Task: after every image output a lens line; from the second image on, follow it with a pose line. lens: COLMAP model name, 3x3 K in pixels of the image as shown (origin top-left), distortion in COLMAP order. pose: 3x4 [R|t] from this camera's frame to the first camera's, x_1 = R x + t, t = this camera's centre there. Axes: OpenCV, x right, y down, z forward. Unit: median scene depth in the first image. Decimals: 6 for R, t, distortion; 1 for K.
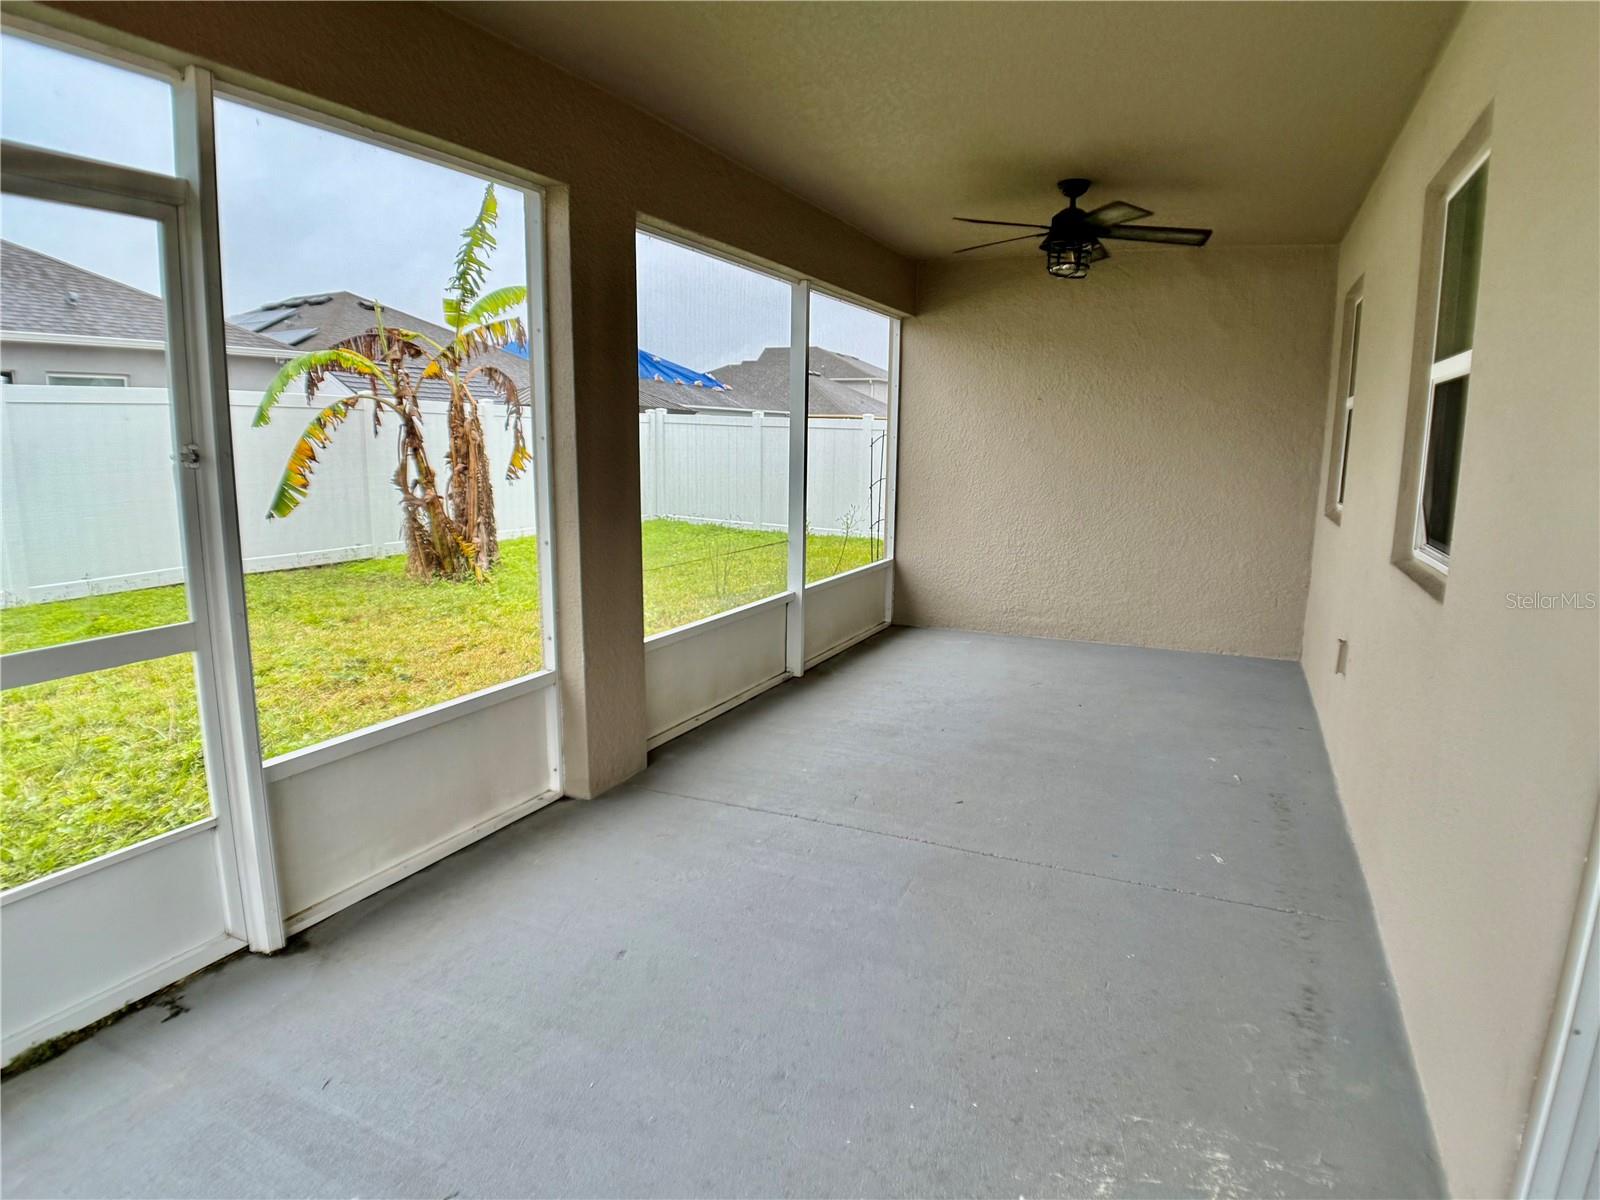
lens RADIAL K [[928.8, 0, 800.0], [0, 928.8, 600.0], [0, 0, 1]] dist [-0.052632, -0.000500]
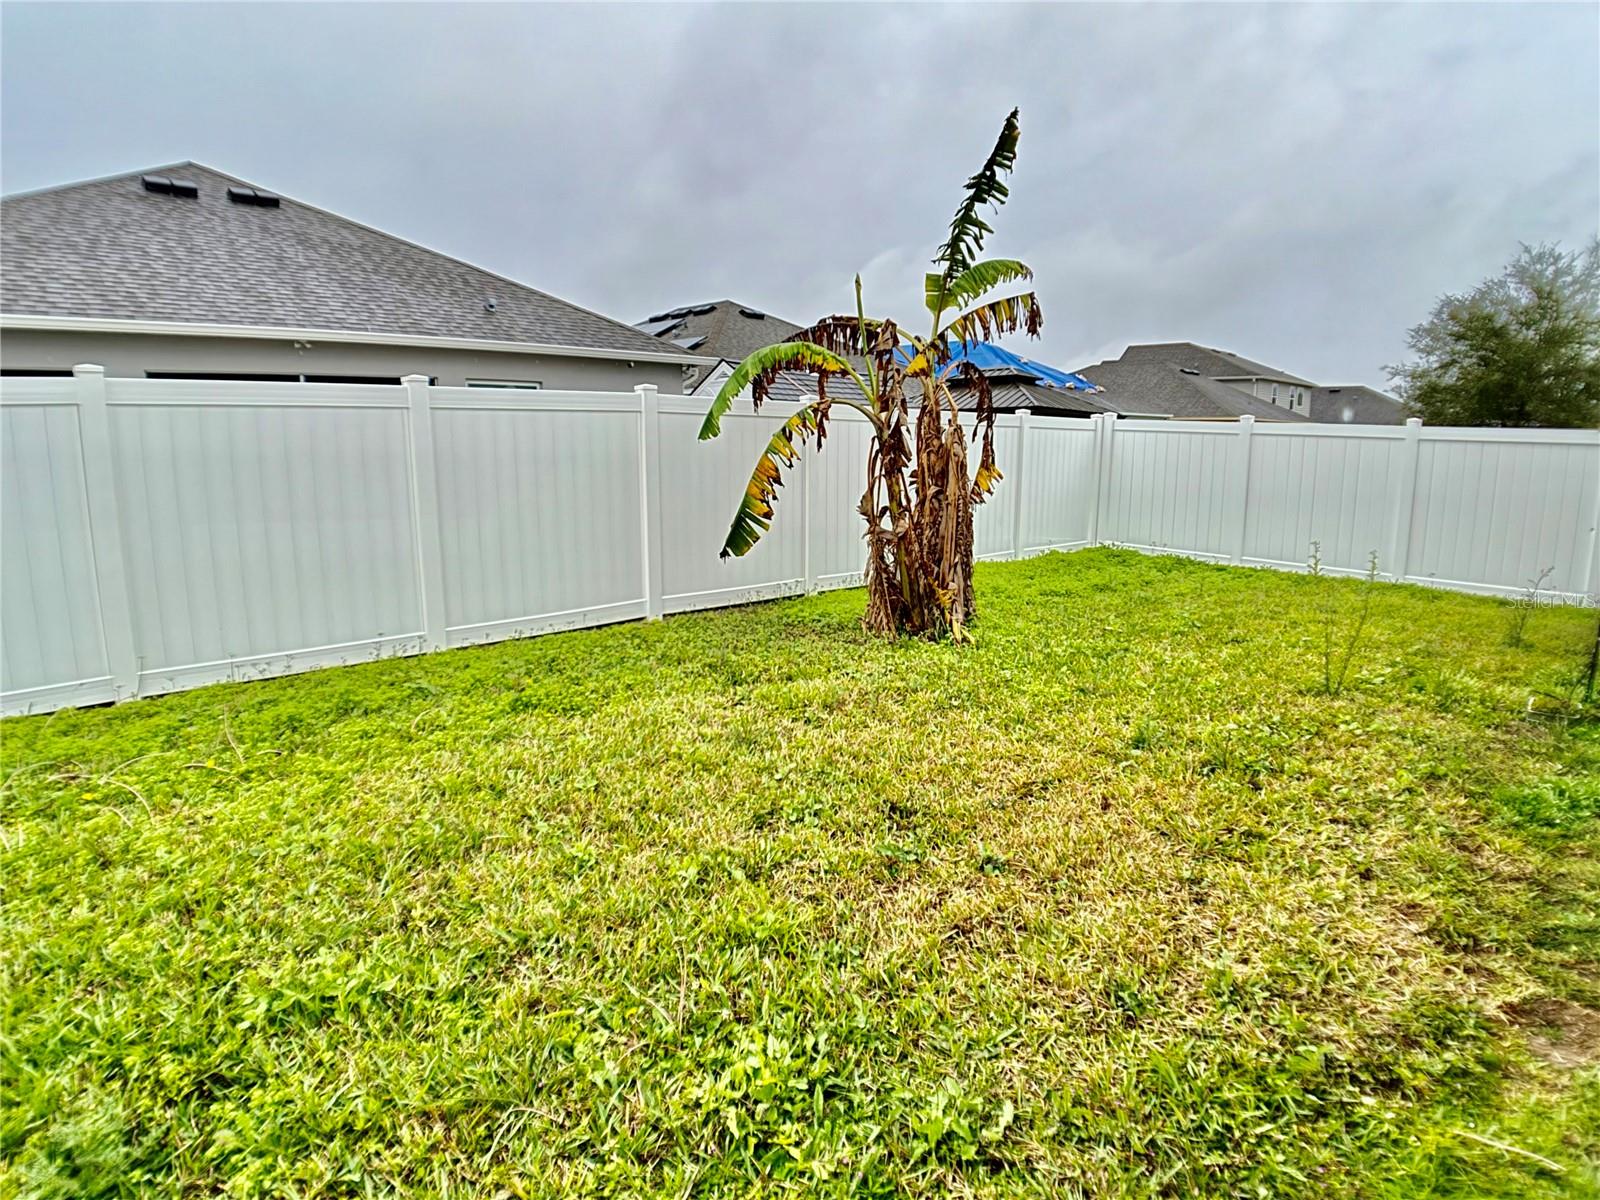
lens RADIAL K [[955.0, 0, 800.0], [0, 955.0, 600.0], [0, 0, 1]] dist [-0.053479, 0.002291]
pose [[0.937179, 0.050280, -0.345207, -0.198619], [-0.053733, 0.998555, -0.000435, -0.046745], [0.344687, 0.018957, 0.938526, 0.213368]]
